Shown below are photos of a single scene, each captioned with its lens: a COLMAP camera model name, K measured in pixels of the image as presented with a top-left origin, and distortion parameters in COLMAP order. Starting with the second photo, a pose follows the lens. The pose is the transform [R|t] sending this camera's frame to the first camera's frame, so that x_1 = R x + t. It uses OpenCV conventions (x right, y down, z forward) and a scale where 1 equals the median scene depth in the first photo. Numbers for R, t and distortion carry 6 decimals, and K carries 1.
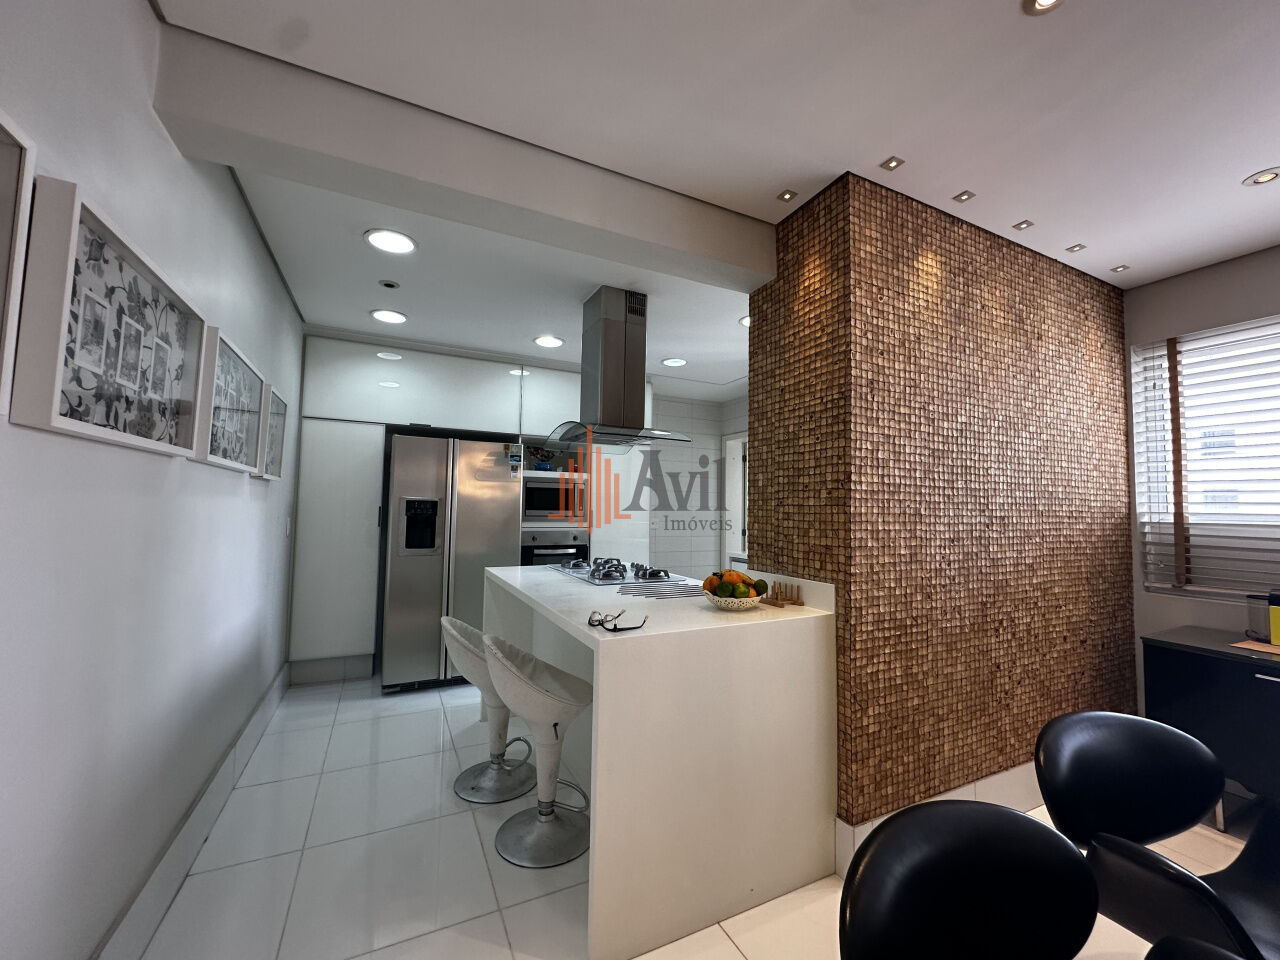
lens RADIAL K [[510.2, 0, 644.7], [0, 510.2, 478.6], [0, 0, 1]] dist [0.000610, -0.000582]
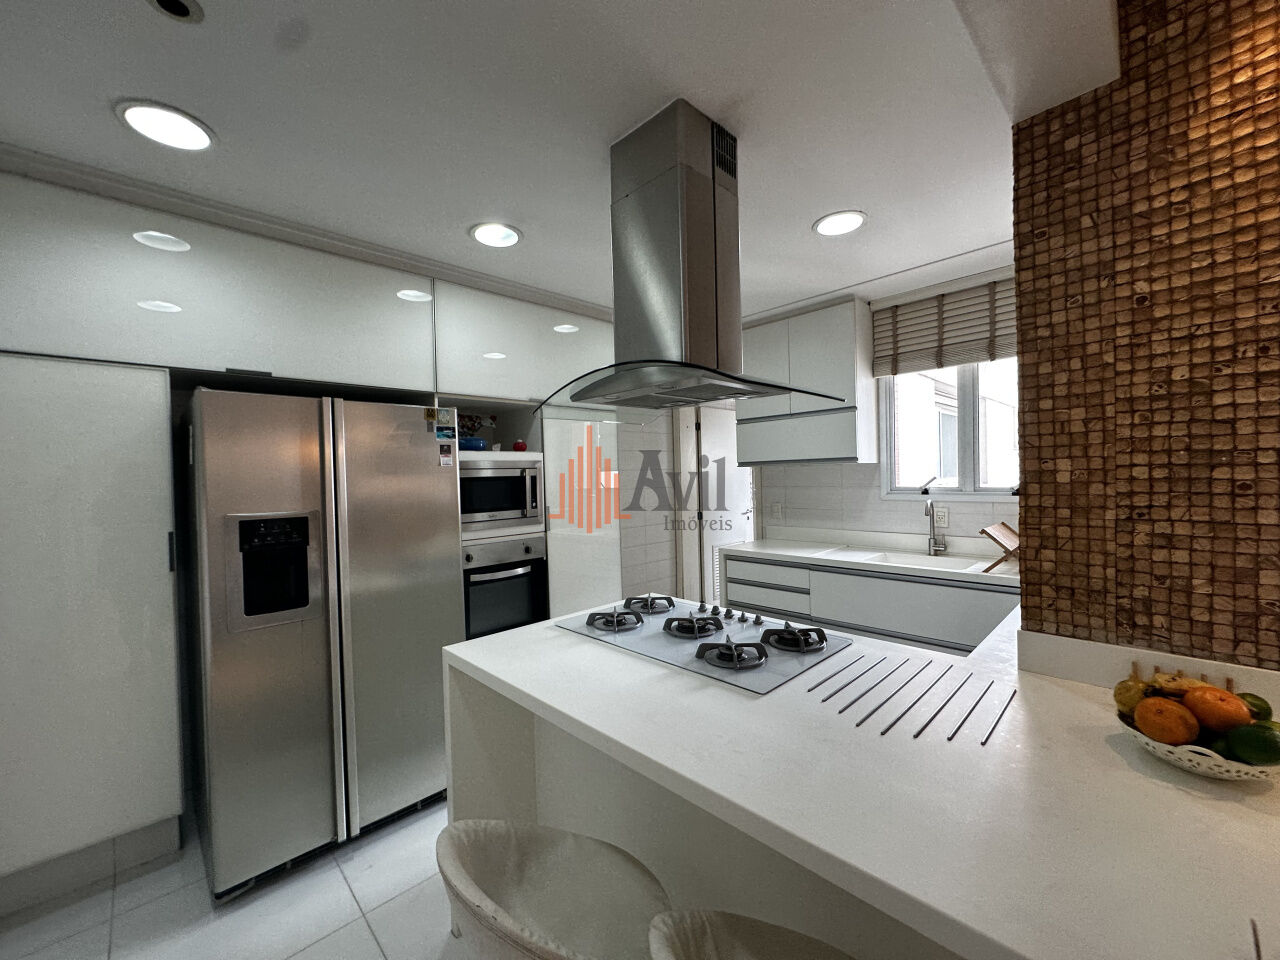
lens RADIAL K [[510.2, 0, 641.9], [0, 510.2, 477.7], [0, 0, 1]] dist [0.000610, -0.000582]
pose [[0.952247, -0.044170, 0.302118, -0.350167], [0.024241, 0.997294, 0.069401, -0.037188], [-0.304366, -0.058763, 0.950741, 0.591011]]
